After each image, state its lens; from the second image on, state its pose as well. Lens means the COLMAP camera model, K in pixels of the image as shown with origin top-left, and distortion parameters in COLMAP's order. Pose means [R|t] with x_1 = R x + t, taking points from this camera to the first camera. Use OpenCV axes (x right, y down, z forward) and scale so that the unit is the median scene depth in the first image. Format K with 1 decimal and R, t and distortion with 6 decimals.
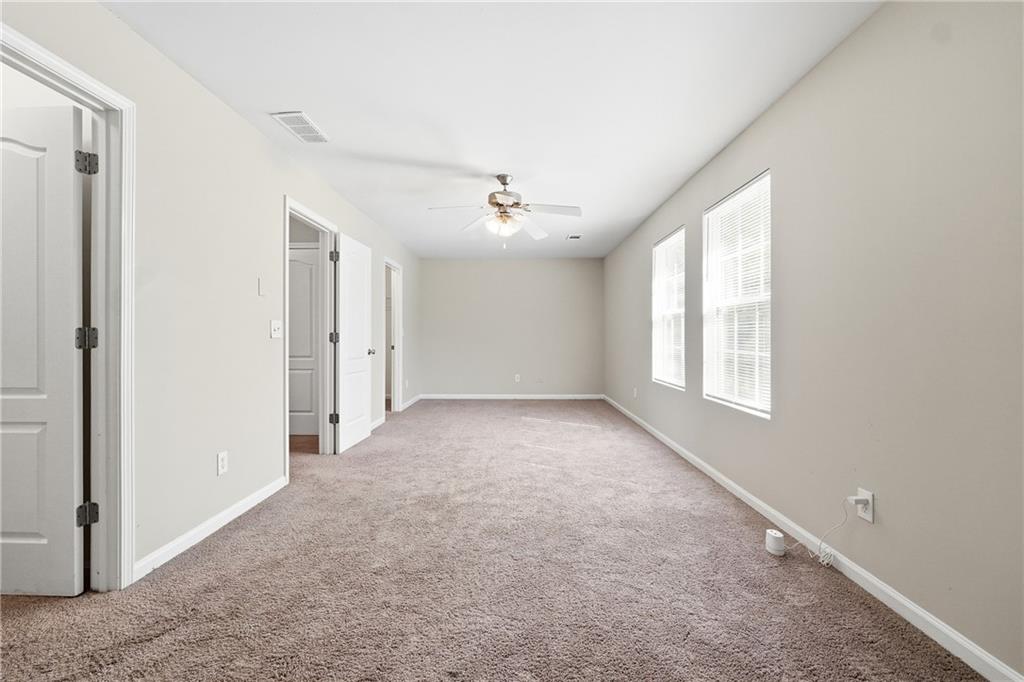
lens RADIAL K [[432.9, 0, 512.2], [0, 432.9, 337.6], [0, 0, 1]] dist [-0.010005, 0.003000]
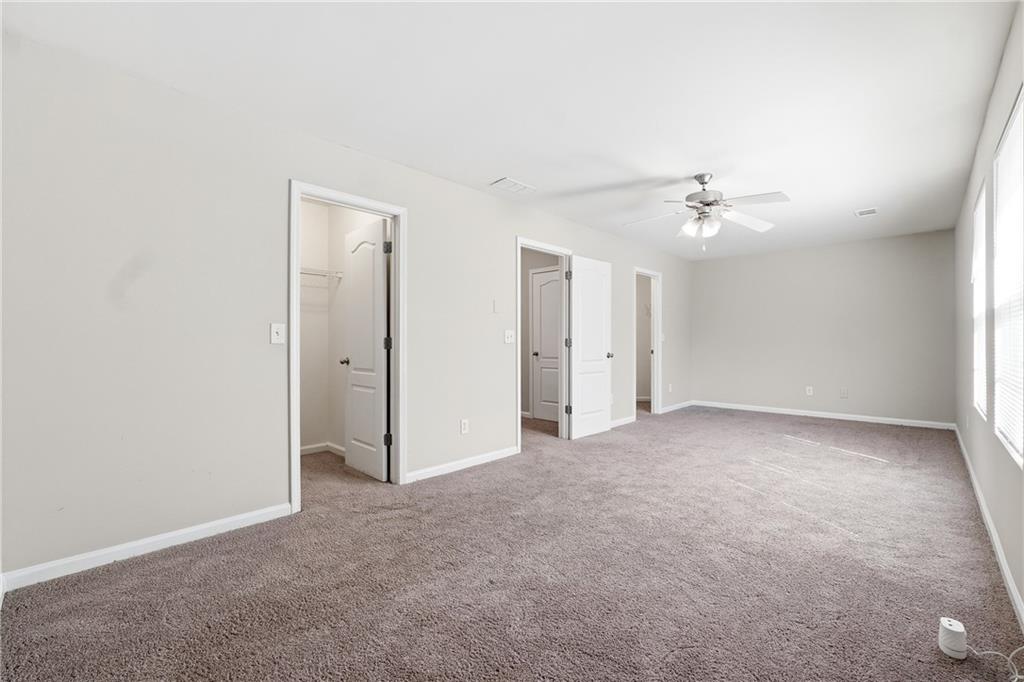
lens RADIAL K [[432.9, 0, 509.4], [0, 432.9, 342.0], [0, 0, 1]] dist [-0.010005, 0.003000]
pose [[0.731833, -0.001323, -0.681483, 0.375531], [0.000866, 0.999999, -0.001010, -0.001333], [0.681484, 0.000149, 0.731833, 0.001965]]
